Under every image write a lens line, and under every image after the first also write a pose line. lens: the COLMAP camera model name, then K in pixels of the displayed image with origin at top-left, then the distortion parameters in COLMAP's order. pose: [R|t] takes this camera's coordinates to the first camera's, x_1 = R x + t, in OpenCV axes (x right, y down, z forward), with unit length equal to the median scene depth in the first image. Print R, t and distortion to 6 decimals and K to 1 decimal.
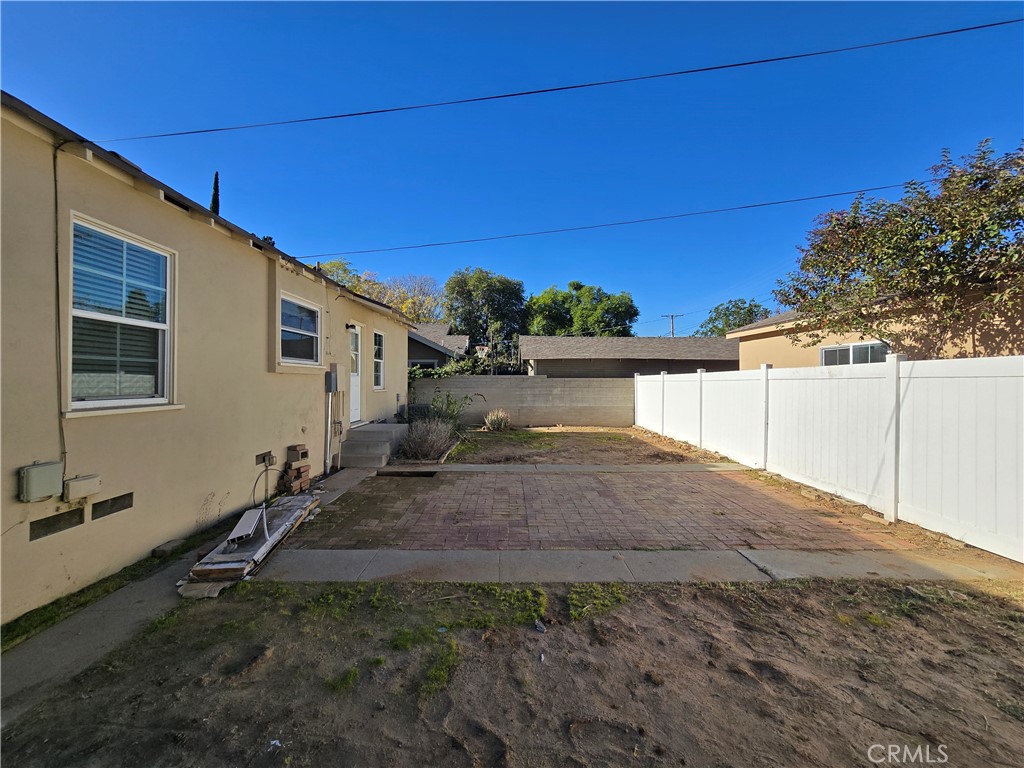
lens RADIAL K [[420.0, 0, 512.2], [0, 420.0, 381.3], [0, 0, 1]] dist [-0.003553, -0.000414]
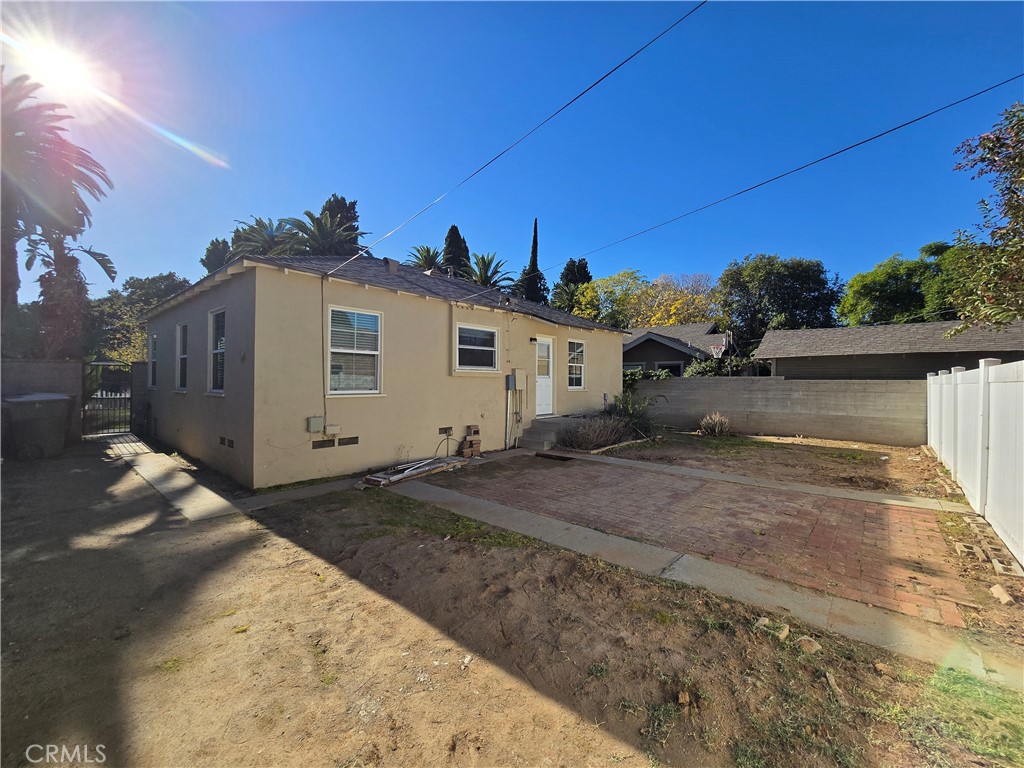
lens RADIAL K [[420.0, 0, 511.9], [0, 420.0, 383.4], [0, 0, 1]] dist [-0.003553, -0.000414]
pose [[0.743502, 0.005732, -0.668709, 0.619526], [-0.004654, 0.999983, 0.003397, -0.000378], [0.668717, 0.000586, 0.743517, -0.003117]]
